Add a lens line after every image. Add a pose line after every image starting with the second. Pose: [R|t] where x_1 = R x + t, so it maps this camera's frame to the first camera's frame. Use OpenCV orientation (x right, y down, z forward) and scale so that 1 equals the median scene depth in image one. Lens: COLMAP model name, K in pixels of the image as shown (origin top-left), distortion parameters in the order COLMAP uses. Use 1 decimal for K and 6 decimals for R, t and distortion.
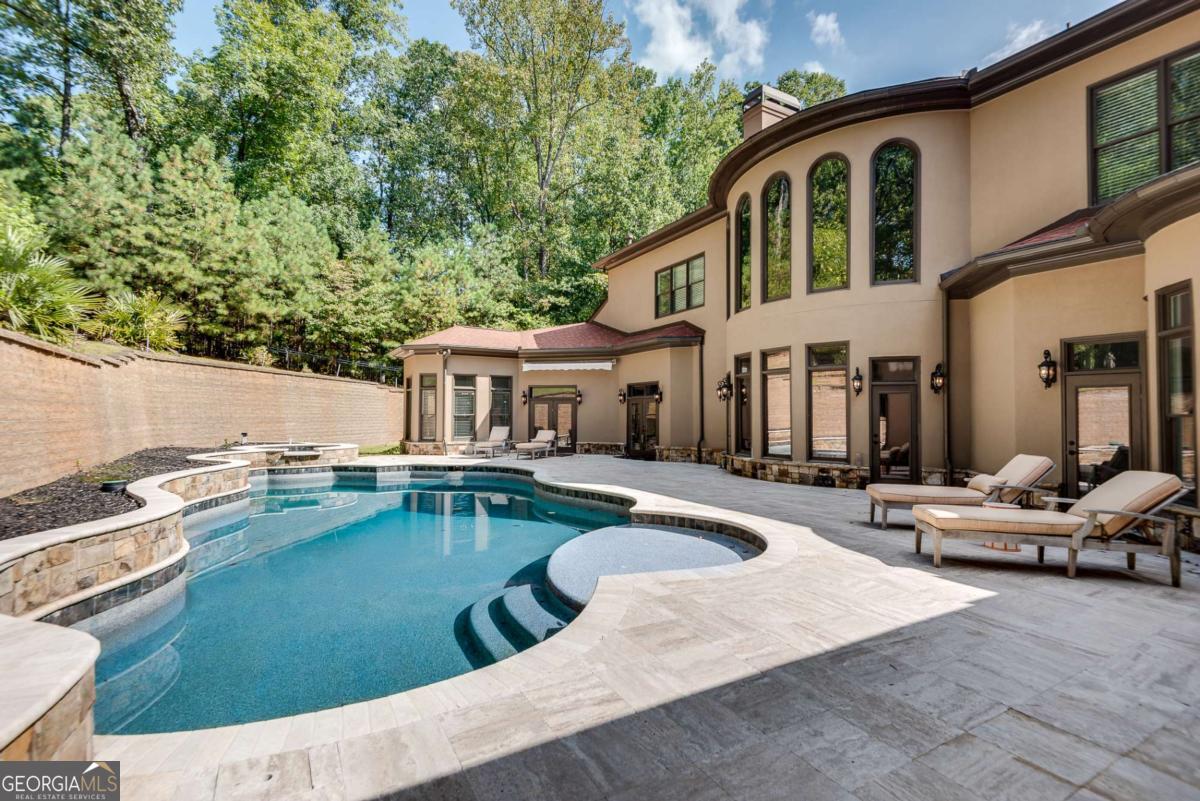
lens RADIAL K [[549.0, 0, 600.0], [0, 549.0, 400.5], [0, 0, 1]] dist [0.037737, -0.016341]
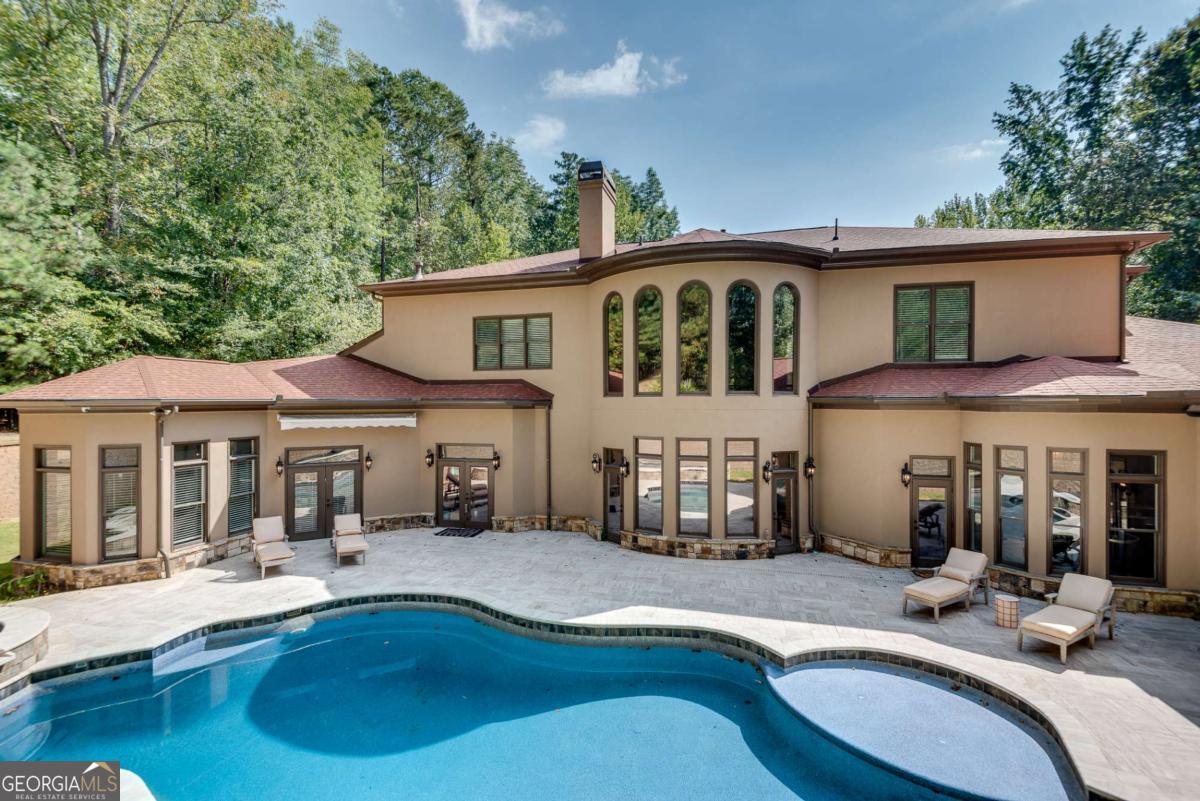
lens RADIAL K [[549.0, 0, 600.0], [0, 549.0, 400.5], [0, 0, 1]] dist [0.037737, -0.016341]
pose [[0.711374, -0.004693, 0.702798, -0.403939], [-0.015061, 0.999646, 0.021921, -0.129874], [-0.702653, -0.026179, 0.711051, 0.233463]]
